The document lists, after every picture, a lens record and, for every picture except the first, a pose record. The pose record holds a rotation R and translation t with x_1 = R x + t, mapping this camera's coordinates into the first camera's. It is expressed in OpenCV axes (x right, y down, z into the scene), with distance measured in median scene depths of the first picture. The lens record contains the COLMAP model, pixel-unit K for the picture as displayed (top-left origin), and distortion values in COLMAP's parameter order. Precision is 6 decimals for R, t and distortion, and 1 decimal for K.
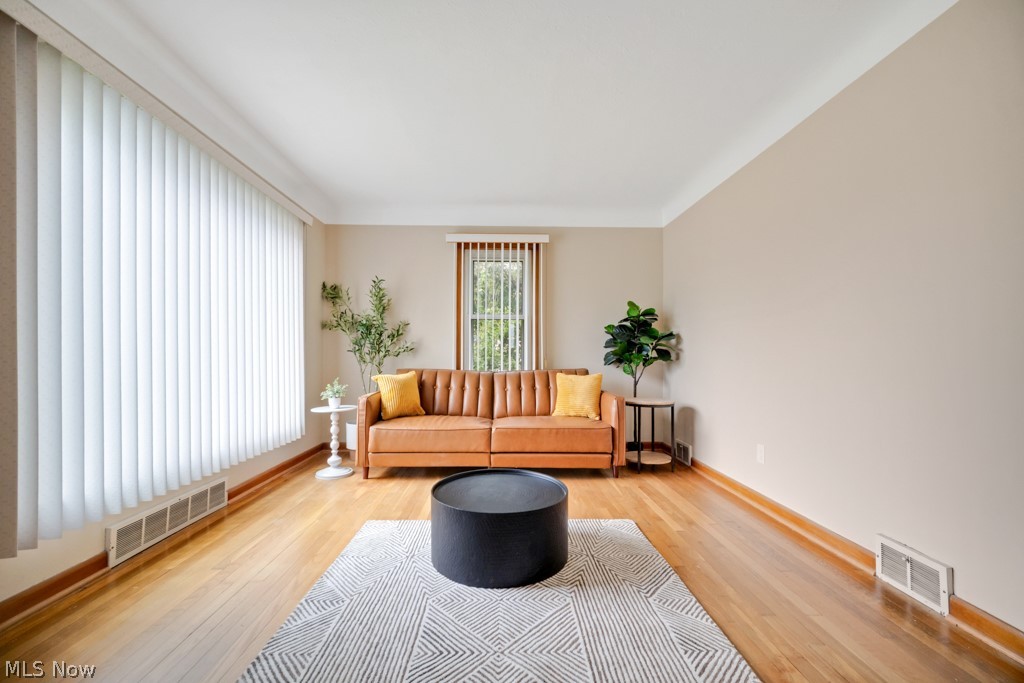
lens RADIAL K [[410.4, 0, 508.4], [0, 410.4, 350.6], [0, 0, 1]] dist [-0.002526, 0.000840]
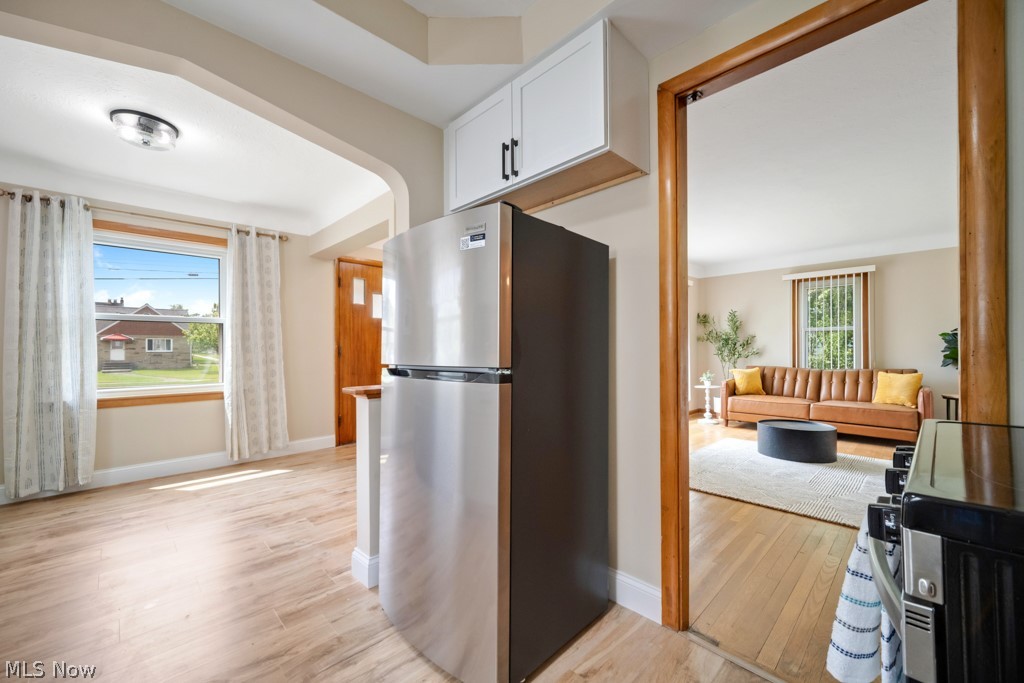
lens RADIAL K [[410.4, 0, 506.7], [0, 410.4, 348.2], [0, 0, 1]] dist [-0.002526, 0.000840]
pose [[0.678731, -0.008892, -0.734334, 0.292323], [0.013623, 0.999907, 0.000484, -0.040743], [0.734261, -0.010332, 0.678789, -0.839079]]
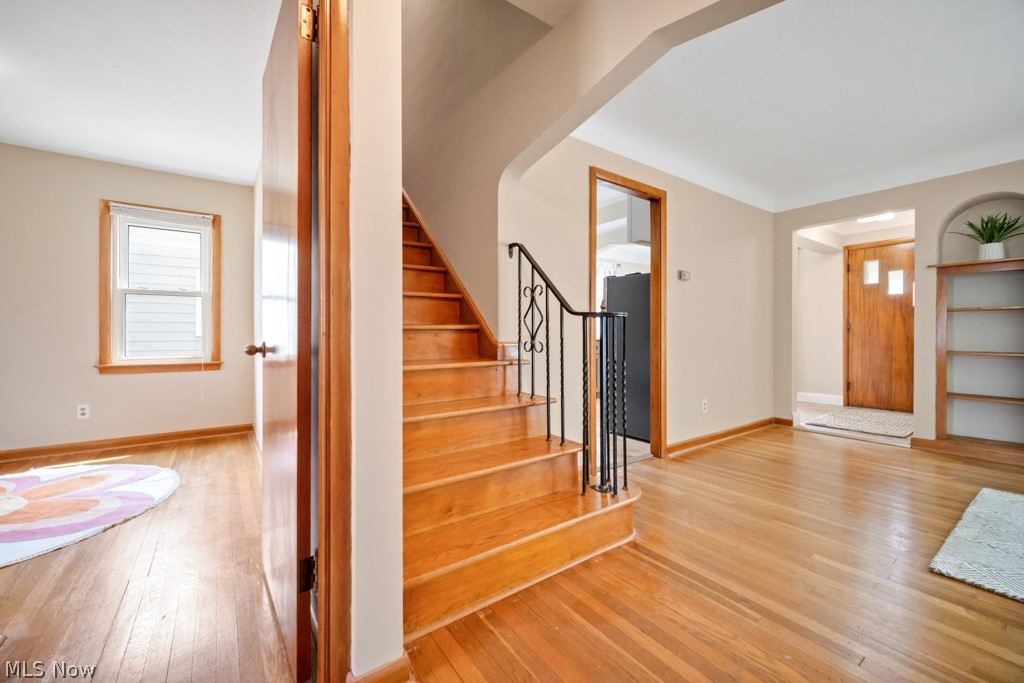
lens RADIAL K [[410.4, 0, 507.9], [0, 410.4, 336.2], [0, 0, 1]] dist [-0.002526, 0.000840]
pose [[-0.828221, 0.000594, -0.560402, 0.892453], [0.004403, 0.999975, -0.005447, 0.000077], [0.560385, -0.006979, -0.828203, 0.199022]]
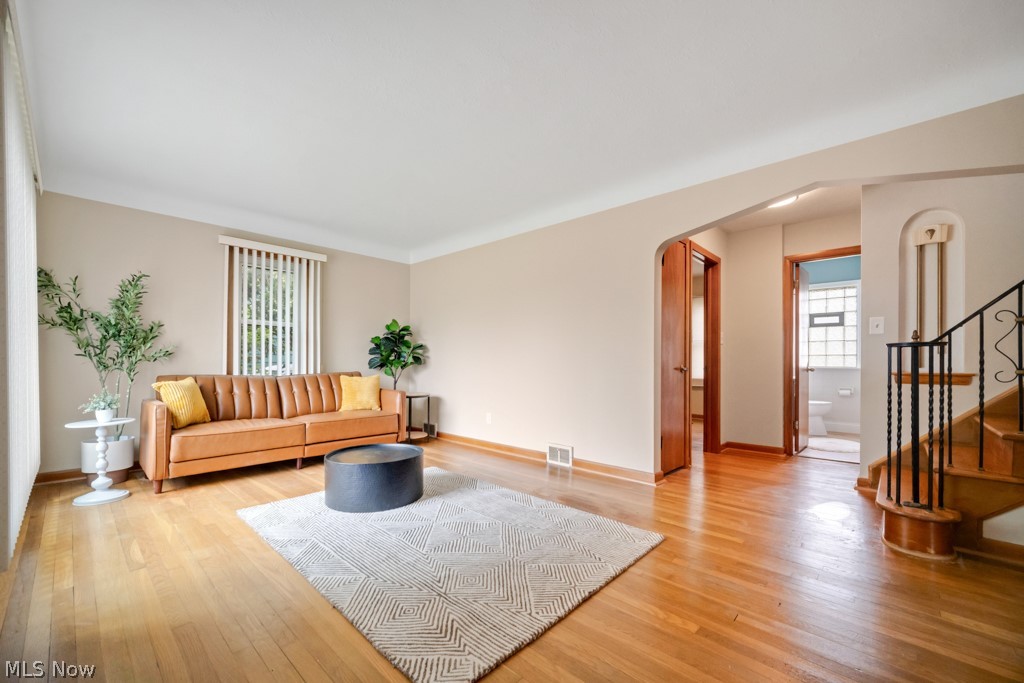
lens RADIAL K [[410.4, 0, 513.0], [0, 410.4, 360.0], [0, 0, 1]] dist [-0.002526, 0.000840]
pose [[0.695295, 0.002470, 0.718720, -0.411528], [-0.009402, 0.999940, 0.005659, -0.001866], [-0.718663, -0.010692, 0.695276, -0.196974]]
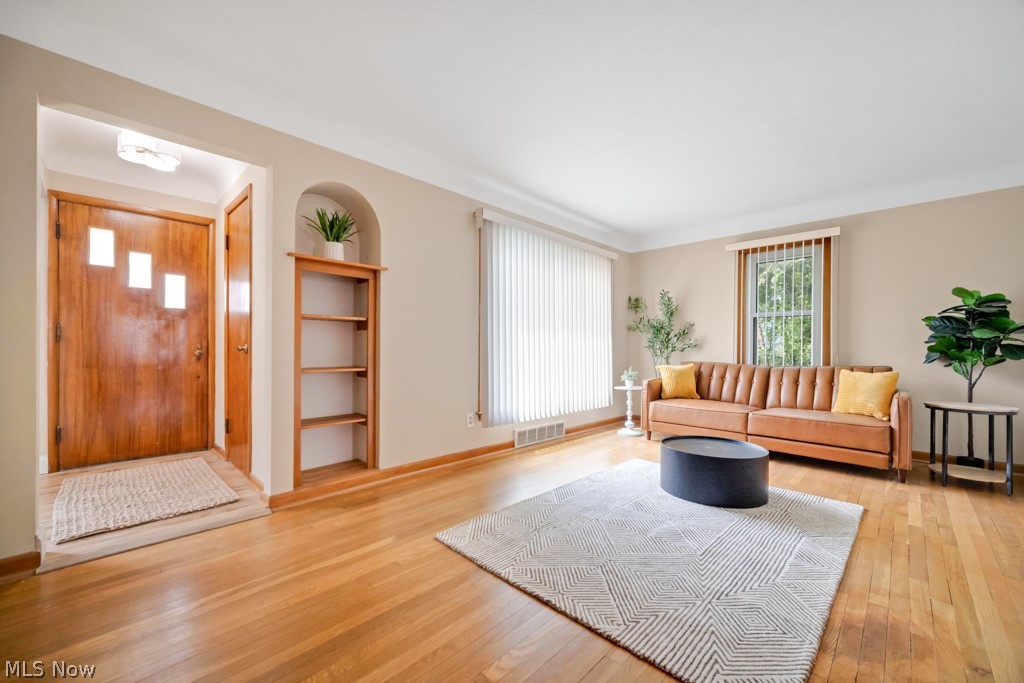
lens RADIAL K [[410.4, 0, 508.1], [0, 410.4, 349.6], [0, 0, 1]] dist [-0.002526, 0.000840]
pose [[0.694517, 0.003533, -0.719467, 0.286056], [0.004419, 0.999948, 0.009176, -0.005673], [0.719462, -0.009552, 0.694466, -0.269514]]
